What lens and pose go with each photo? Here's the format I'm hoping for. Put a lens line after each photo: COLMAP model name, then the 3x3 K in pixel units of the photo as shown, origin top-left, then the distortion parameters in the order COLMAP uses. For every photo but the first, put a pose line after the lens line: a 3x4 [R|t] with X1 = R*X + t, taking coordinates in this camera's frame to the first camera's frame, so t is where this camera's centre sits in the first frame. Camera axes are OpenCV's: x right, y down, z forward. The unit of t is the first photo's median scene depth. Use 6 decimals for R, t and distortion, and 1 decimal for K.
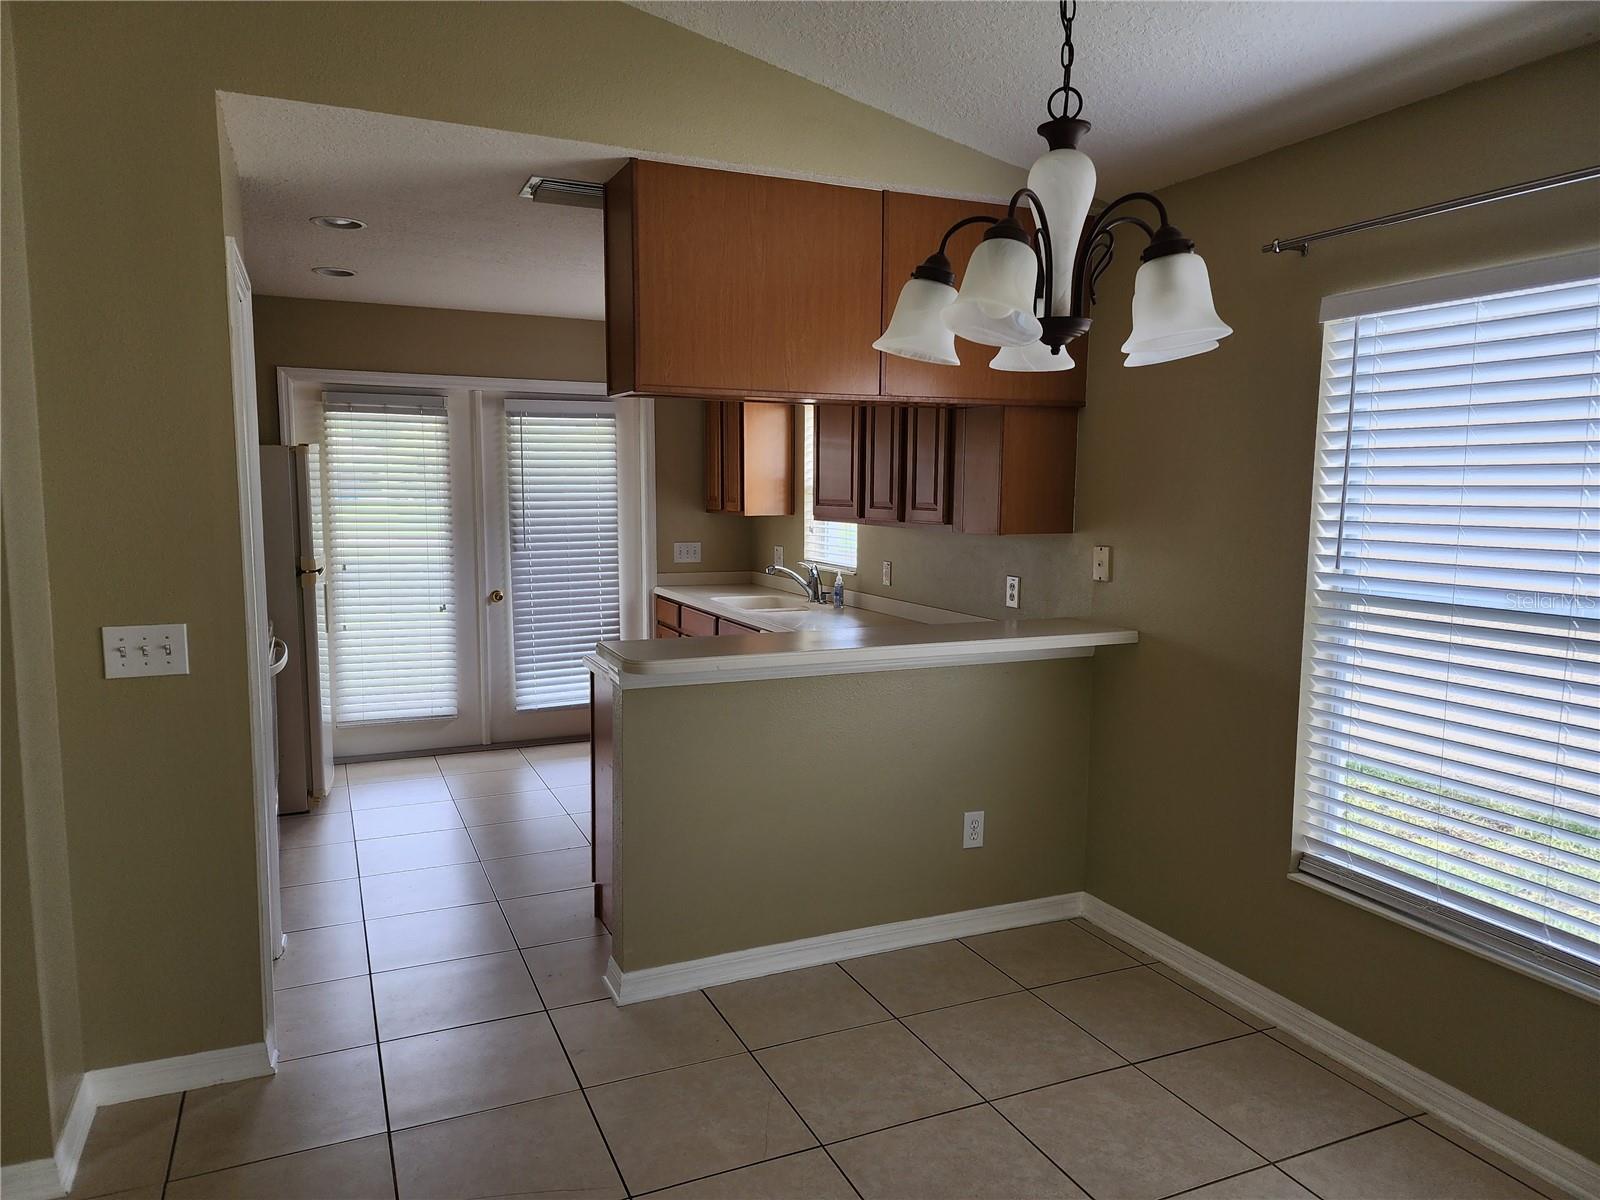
lens RADIAL K [[1072.1, 0, 817.1], [0, 1072.1, 610.2], [0, 0, 1]] dist [0.089417, -0.084838]
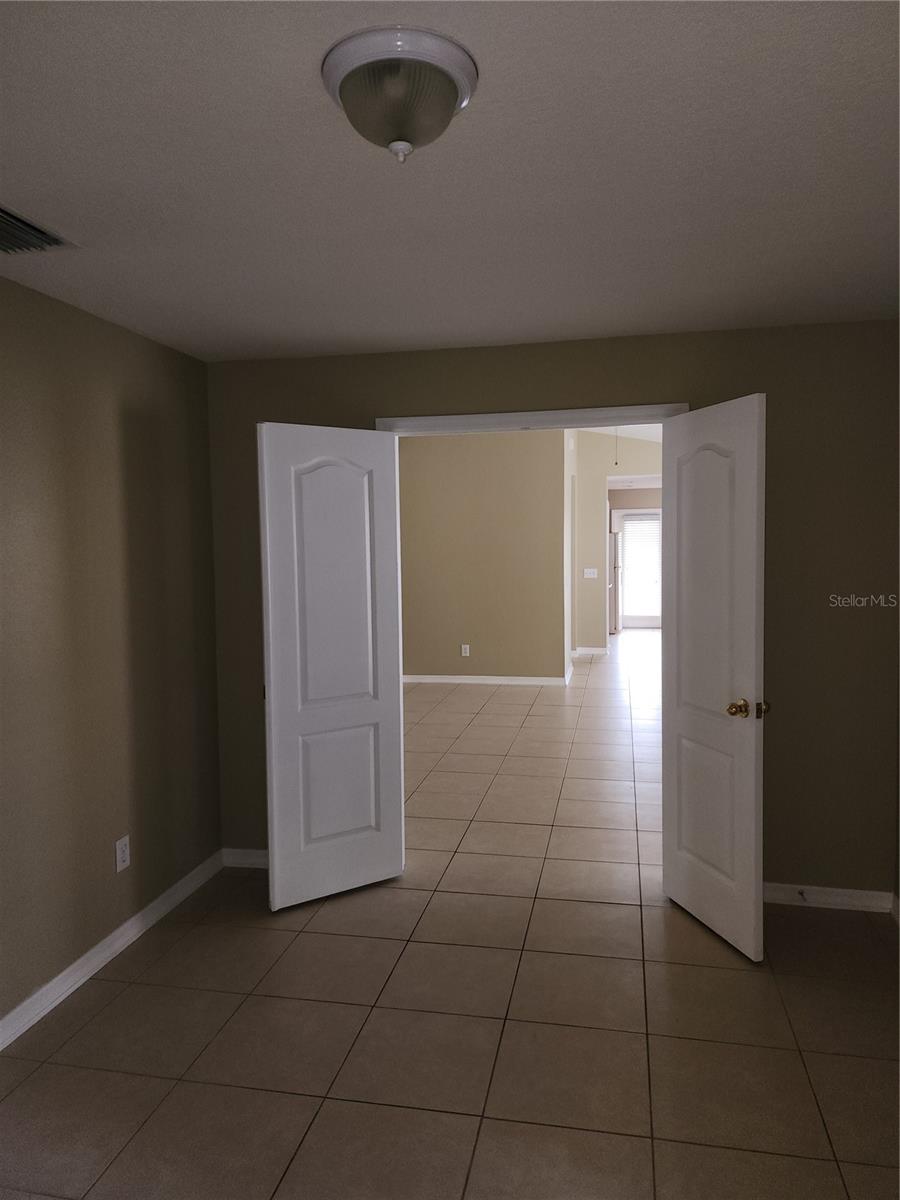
lens RADIAL K [[804.1, 0, 443.2], [0, 804.1, 605.2], [0, 0, 1]] dist [0.089417, -0.084838]
pose [[0.799085, 0.026101, -0.600652, 0.660232], [-0.051869, 0.998325, -0.025623, 0.181656], [0.598977, 0.051630, 0.799100, -1.429449]]
